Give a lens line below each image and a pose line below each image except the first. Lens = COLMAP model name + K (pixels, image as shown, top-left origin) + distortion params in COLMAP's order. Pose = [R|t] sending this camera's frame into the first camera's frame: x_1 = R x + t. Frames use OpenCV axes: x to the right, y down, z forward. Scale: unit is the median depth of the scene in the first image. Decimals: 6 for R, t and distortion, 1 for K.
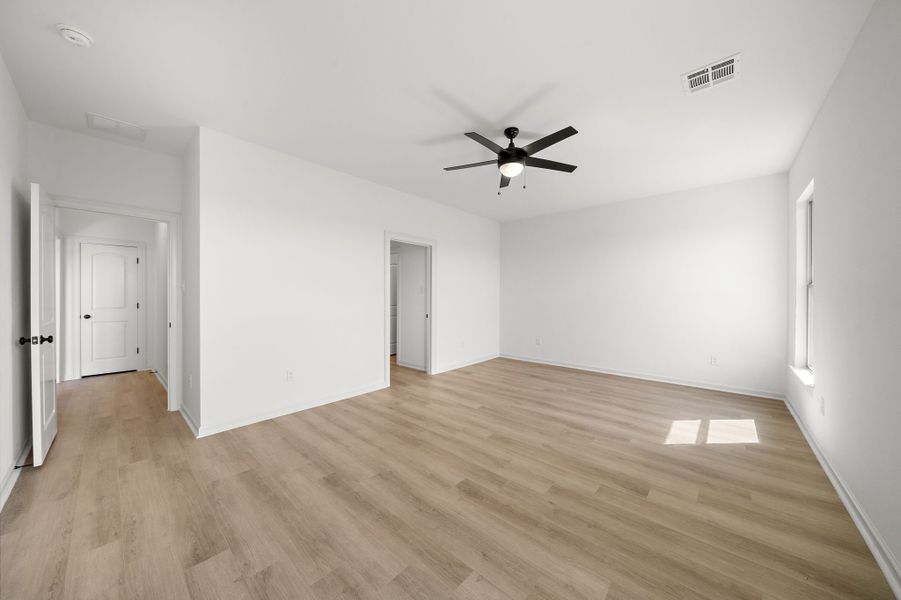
lens RADIAL K [[319.7, 0, 451.0], [0, 319.7, 297.1], [0, 0, 1]] dist [-0.009808, -0.000107]
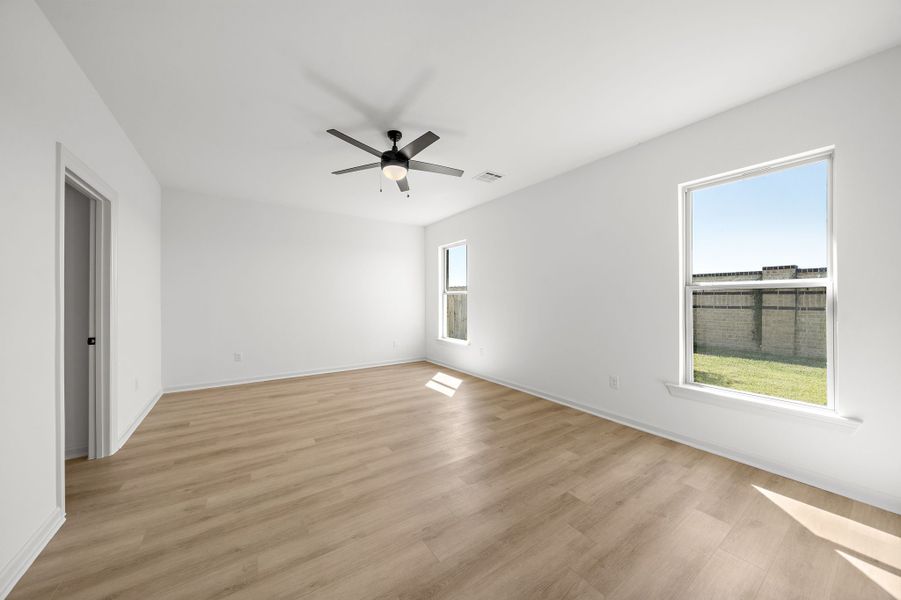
lens RADIAL K [[319.7, 0, 451.0], [0, 319.7, 297.1], [0, 0, 1]] dist [-0.009808, -0.000107]
pose [[0.214642, 0.001297, 0.976692, -0.728376], [0.007405, 0.999968, -0.002955, -0.006301], [-0.976665, 0.007867, 0.214626, 0.605106]]
